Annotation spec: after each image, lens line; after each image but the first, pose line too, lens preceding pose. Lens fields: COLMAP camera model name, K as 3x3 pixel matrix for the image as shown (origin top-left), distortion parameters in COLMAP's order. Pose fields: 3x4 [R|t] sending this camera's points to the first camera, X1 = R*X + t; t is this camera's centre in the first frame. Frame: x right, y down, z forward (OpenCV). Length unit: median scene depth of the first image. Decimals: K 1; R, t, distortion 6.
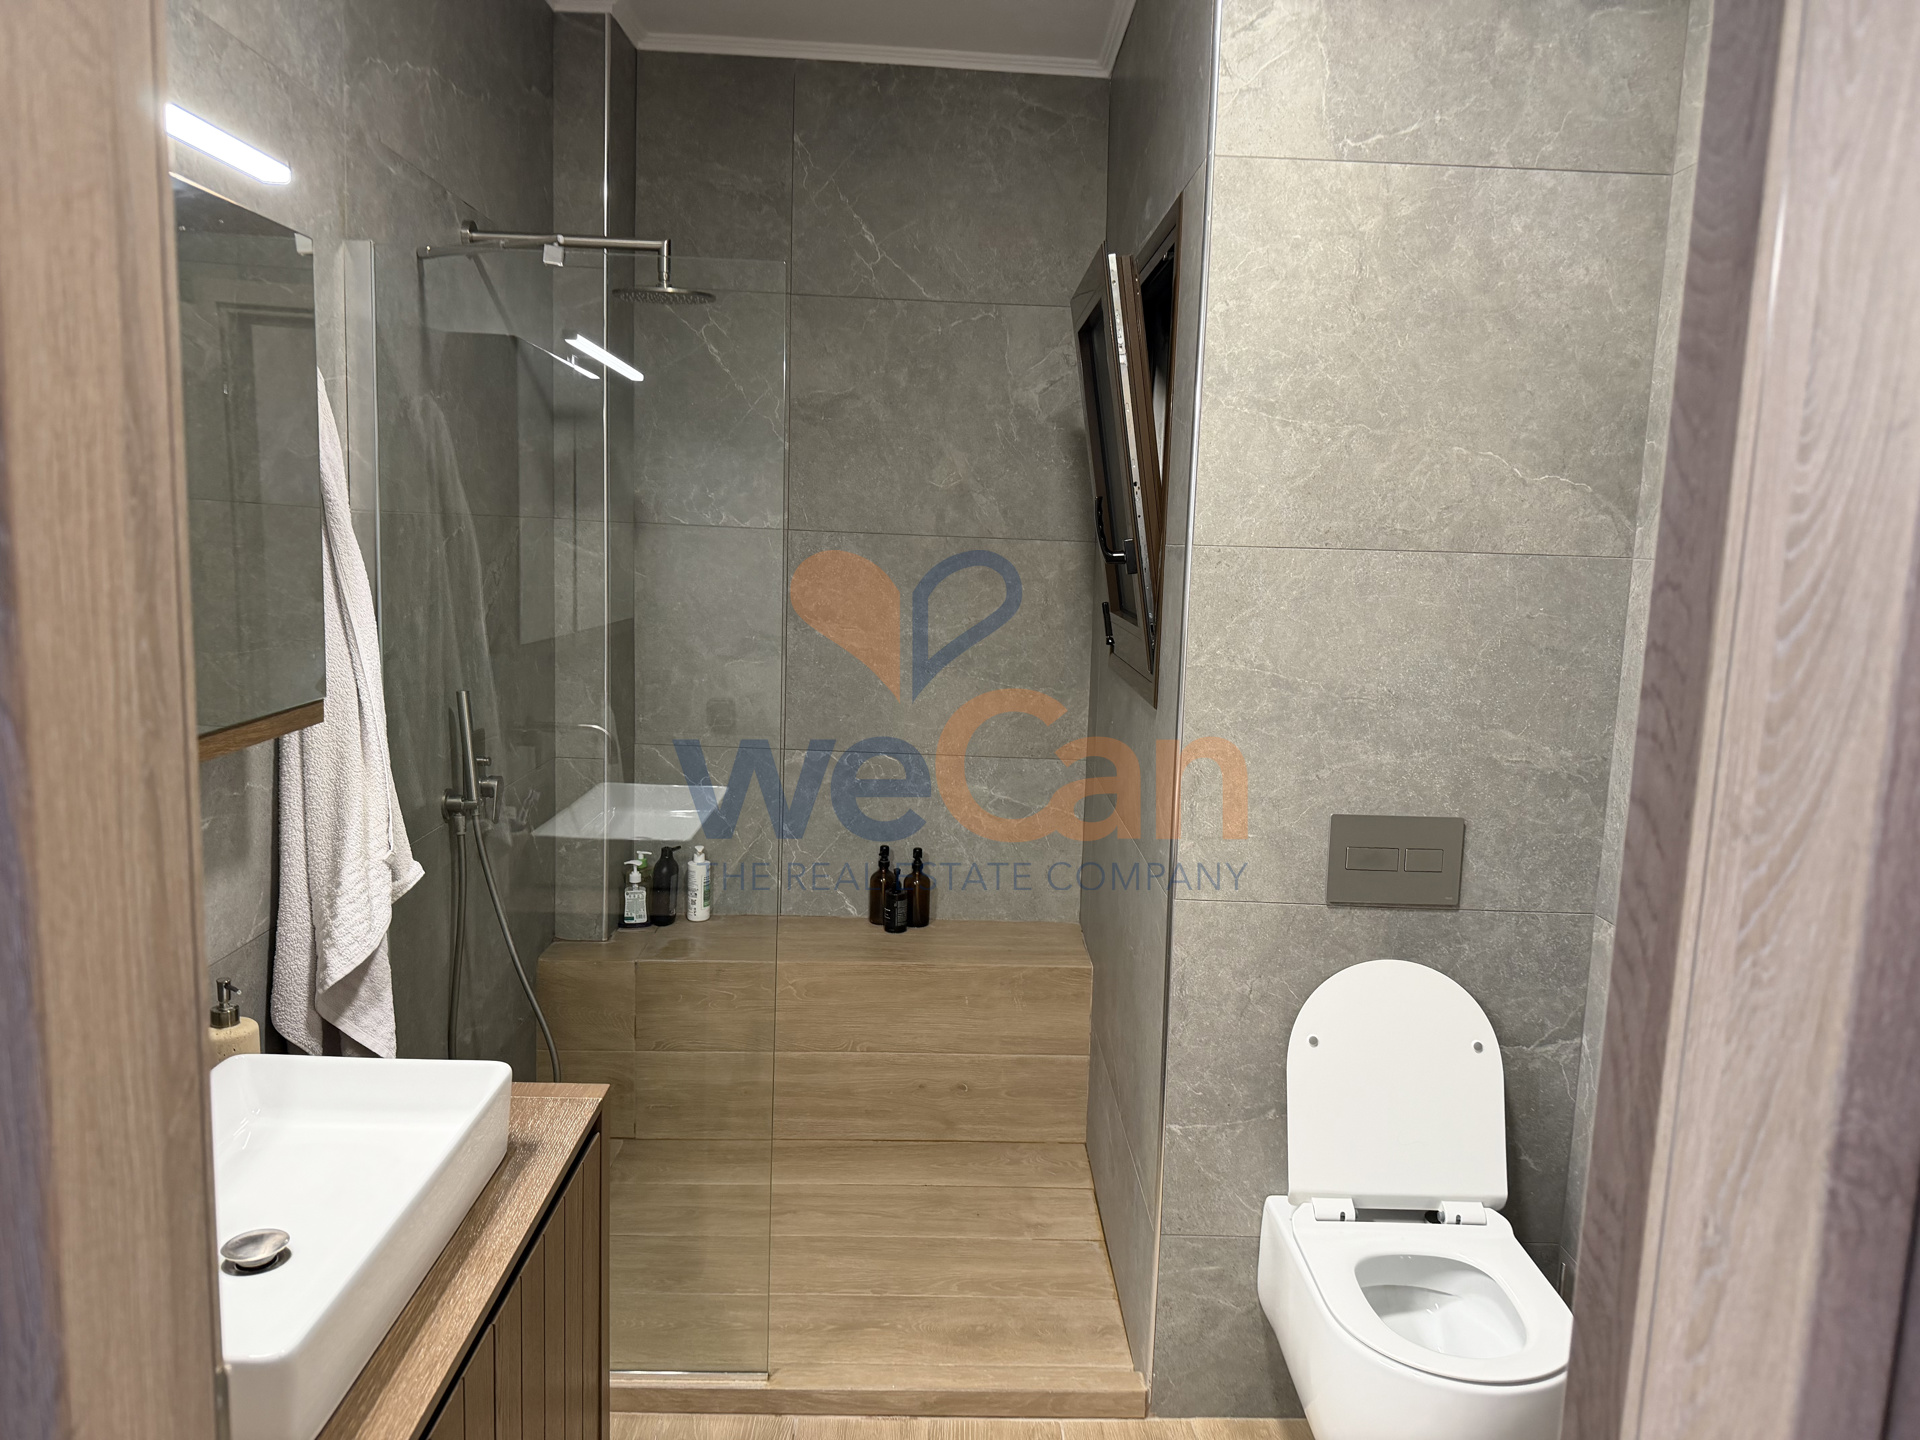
lens RADIAL K [[1331.1, 0, 970.8], [0, 1331.1, 715.5], [0, 0, 1]] dist [0.109211, -0.098583]
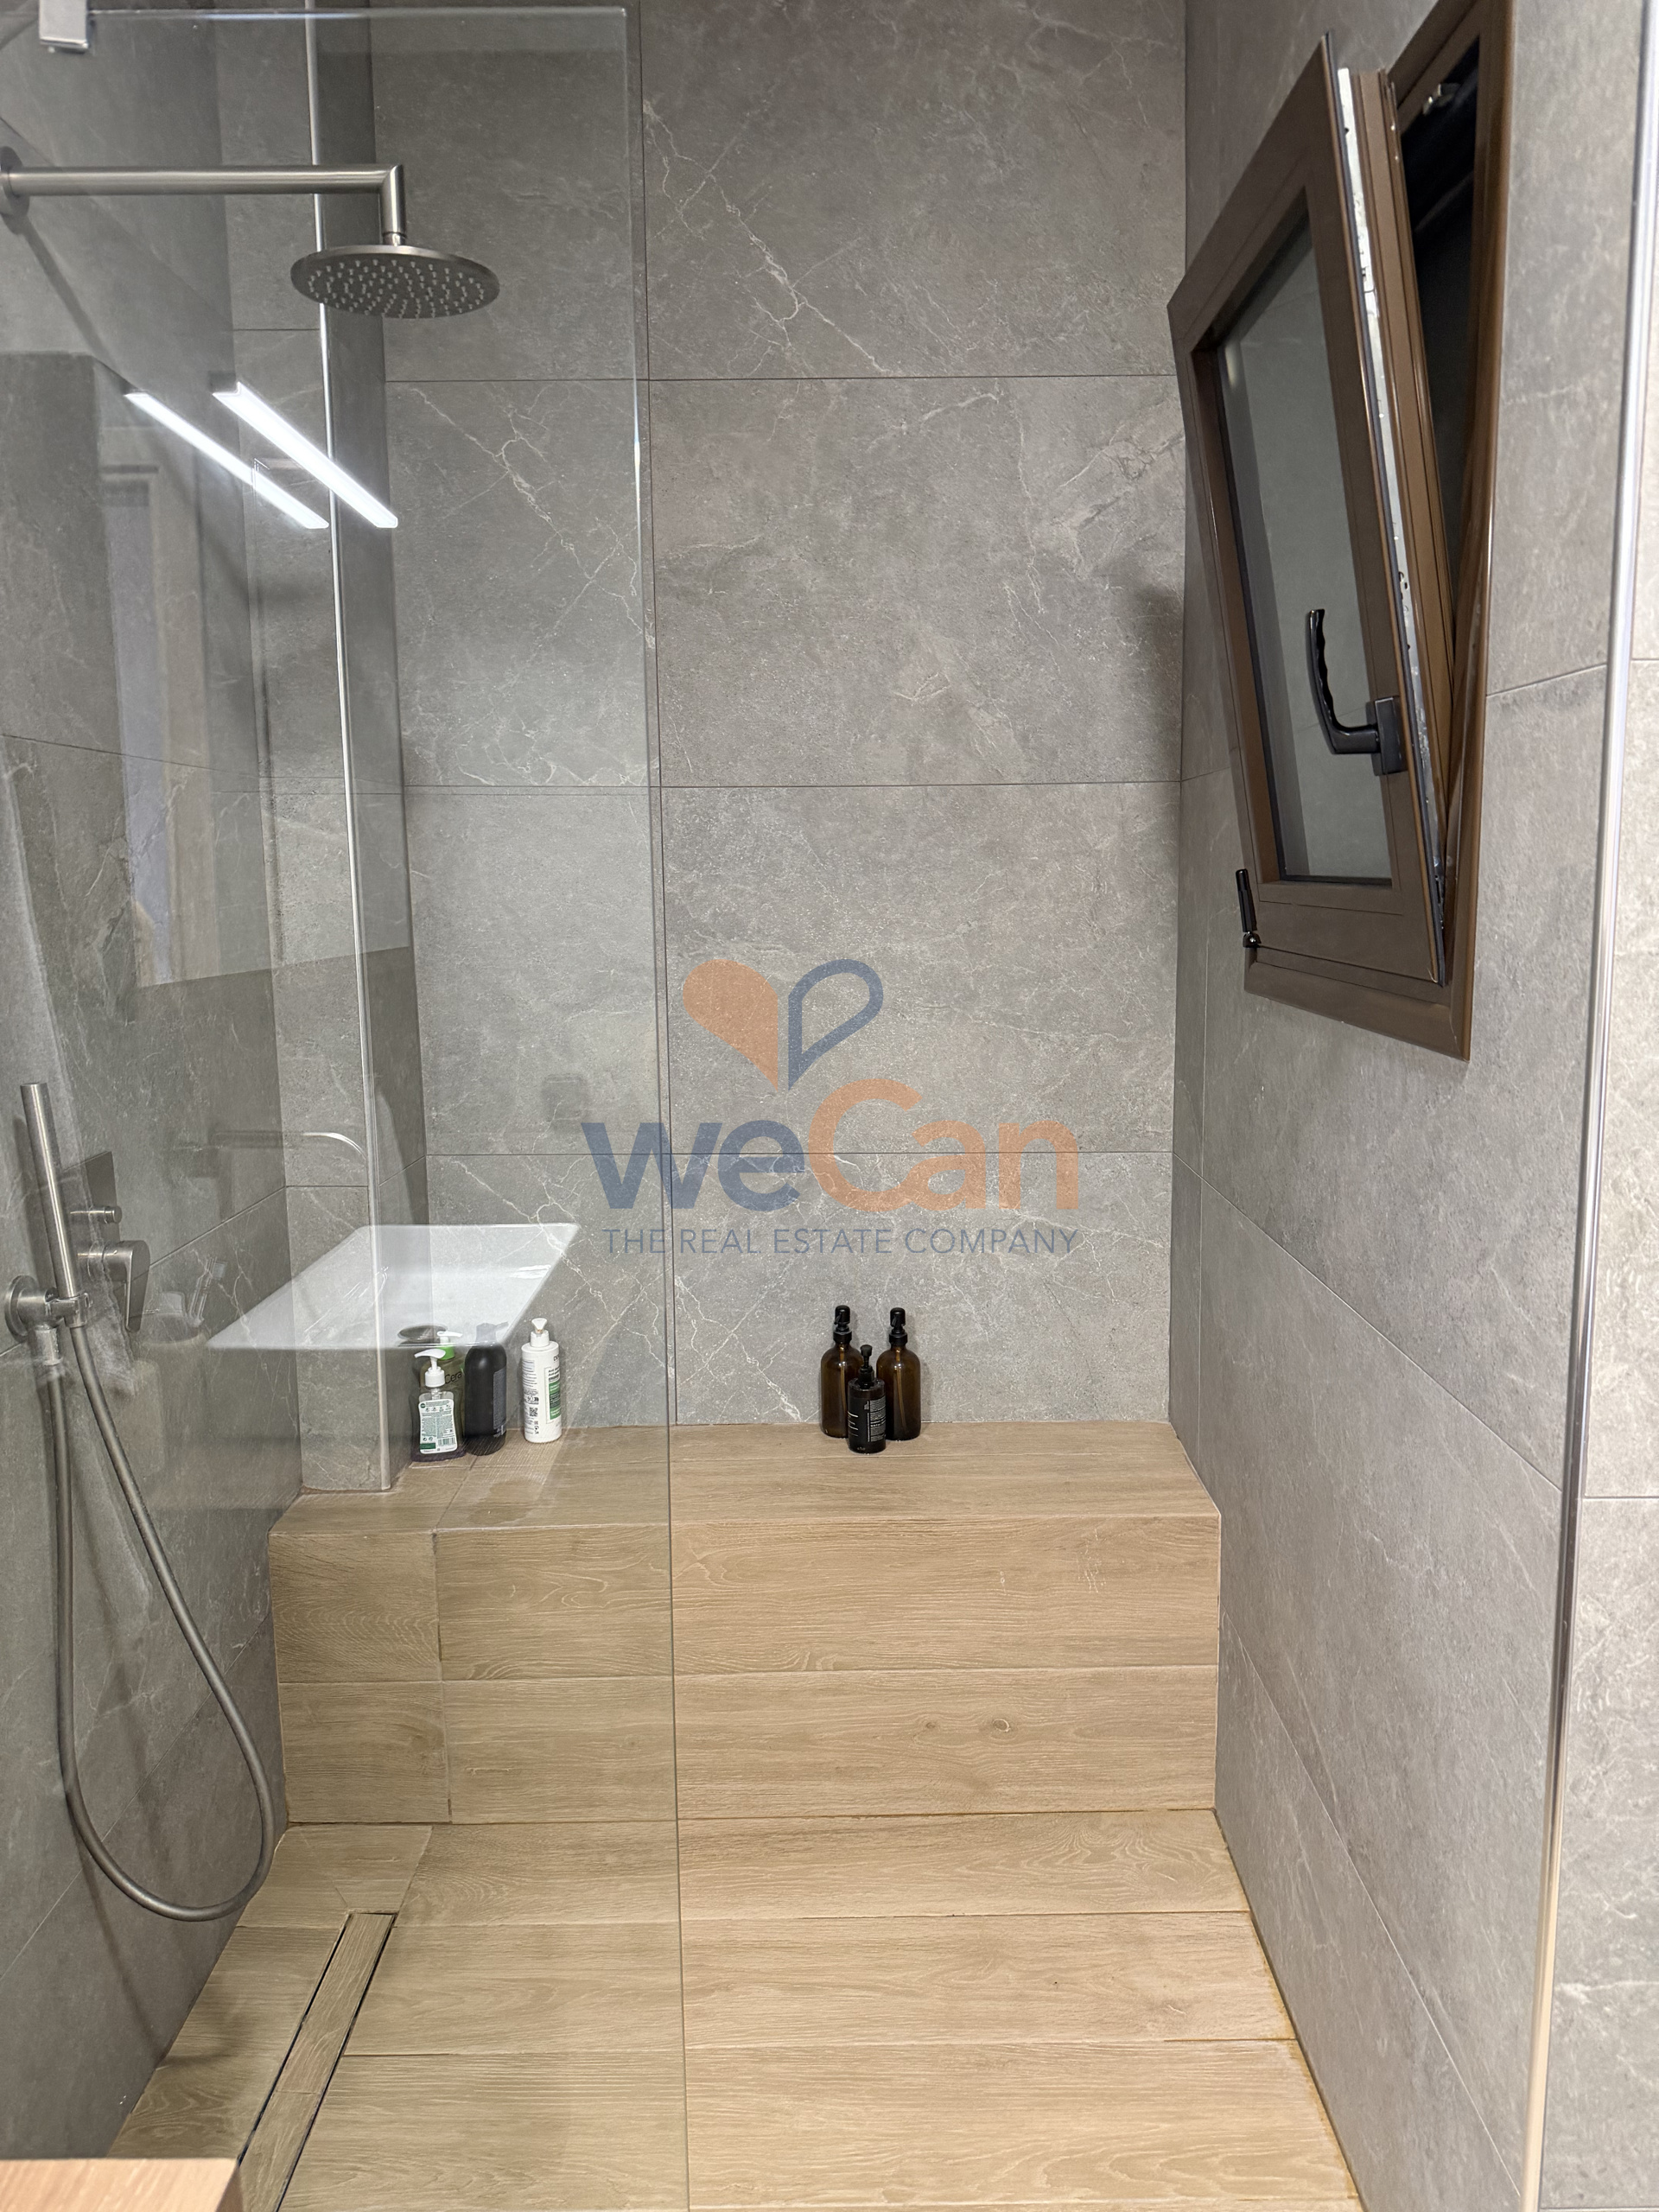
lens RADIAL K [[1548.9, 0, 829.5], [0, 1548.9, 1106.0], [0, 0, 1]] dist [0.070768, -0.103885]
pose [[0.998450, -0.041803, -0.036751, -0.043548], [0.042382, 0.998987, 0.015123, -0.004505], [0.036081, -0.016657, 0.999210, 0.319299]]
